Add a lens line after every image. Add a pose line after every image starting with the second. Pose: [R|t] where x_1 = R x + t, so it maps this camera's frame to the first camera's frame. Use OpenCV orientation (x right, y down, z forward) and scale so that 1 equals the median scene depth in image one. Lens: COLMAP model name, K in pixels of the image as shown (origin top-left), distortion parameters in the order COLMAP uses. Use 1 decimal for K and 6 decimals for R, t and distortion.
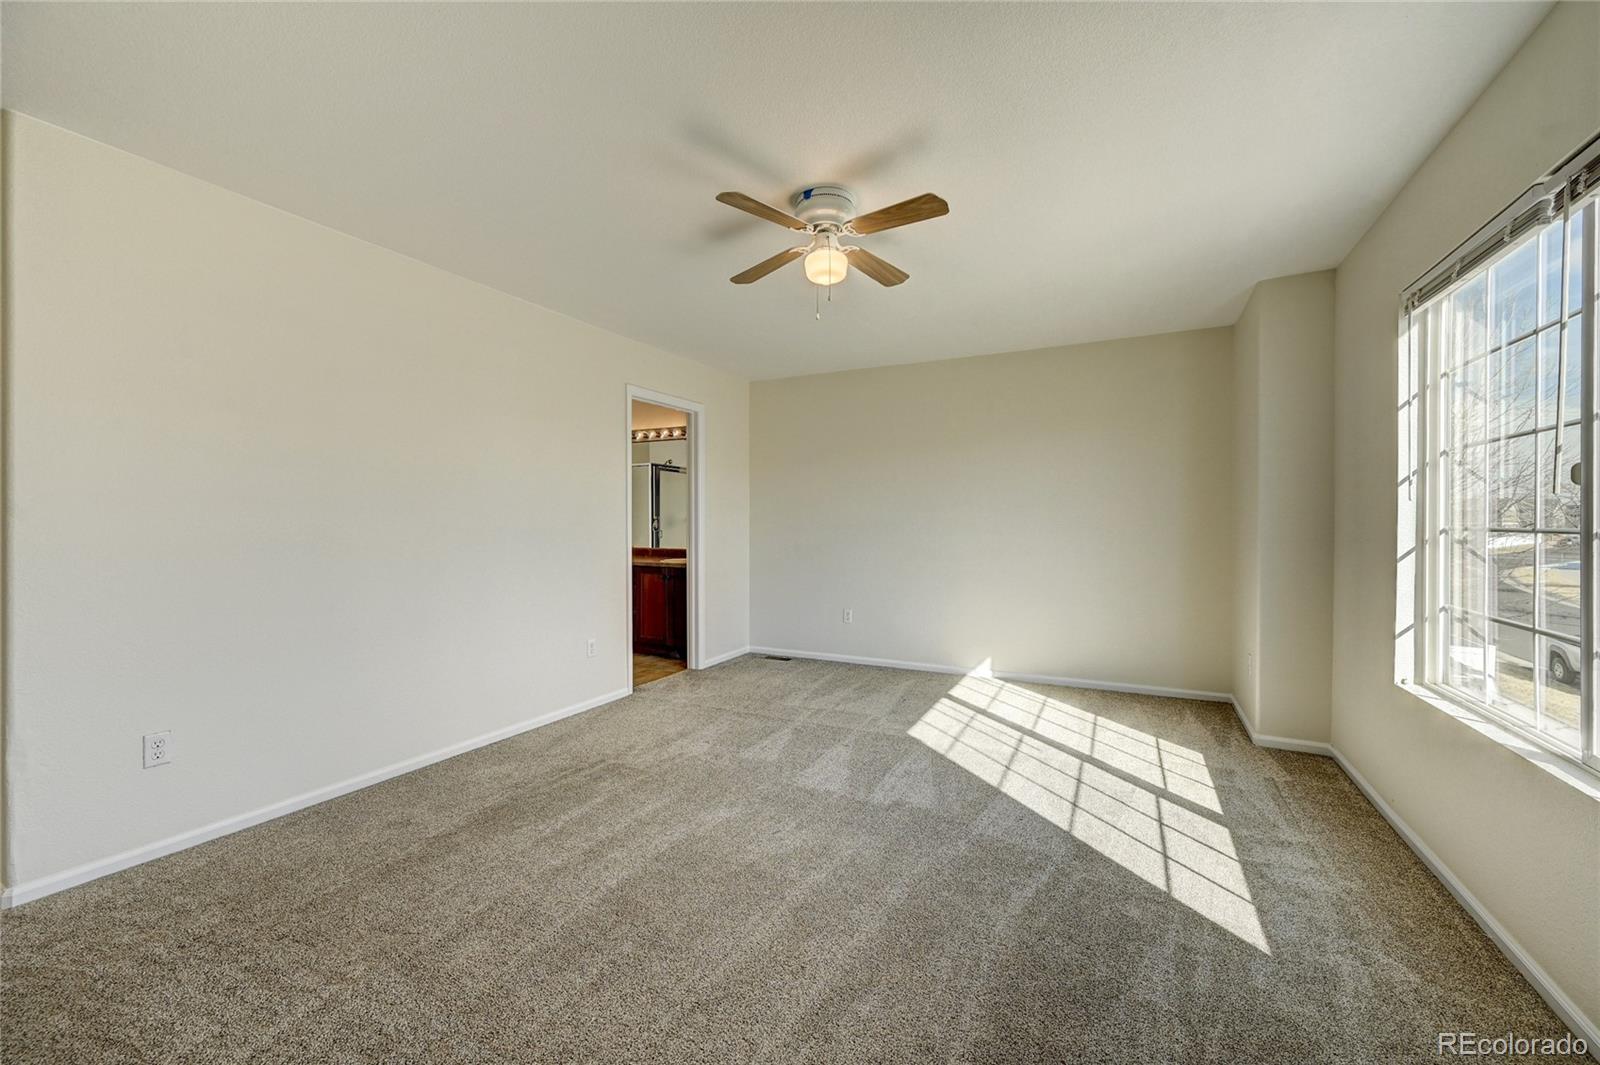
lens RADIAL K [[625.0, 0, 800.6], [0, 625.0, 527.7], [0, 0, 1]] dist [0.000747, 0.000299]
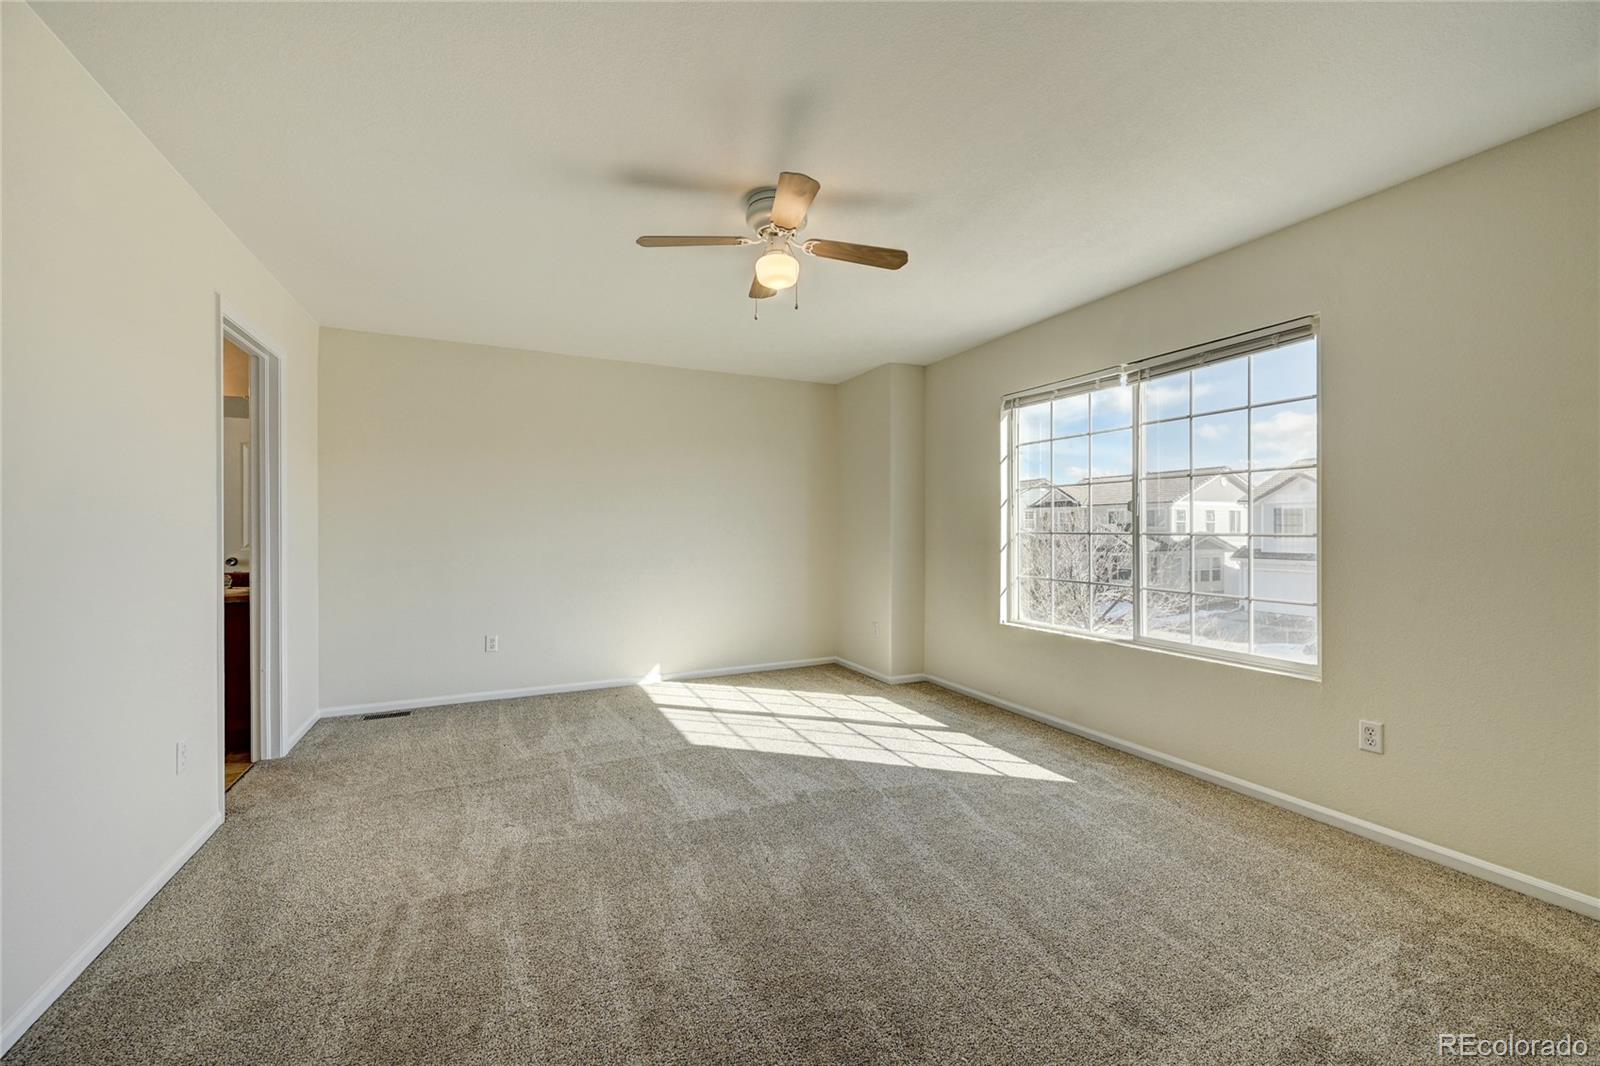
lens RADIAL K [[634.6, 0, 800.8], [0, 634.6, 531.1], [0, 0, 1]] dist [-0.003534, 0.000567]
pose [[0.610009, -0.001493, 0.792393, -0.564731], [0.007969, 0.999959, -0.004251, -0.000546], [-0.792354, 0.008908, 0.609996, 0.278322]]
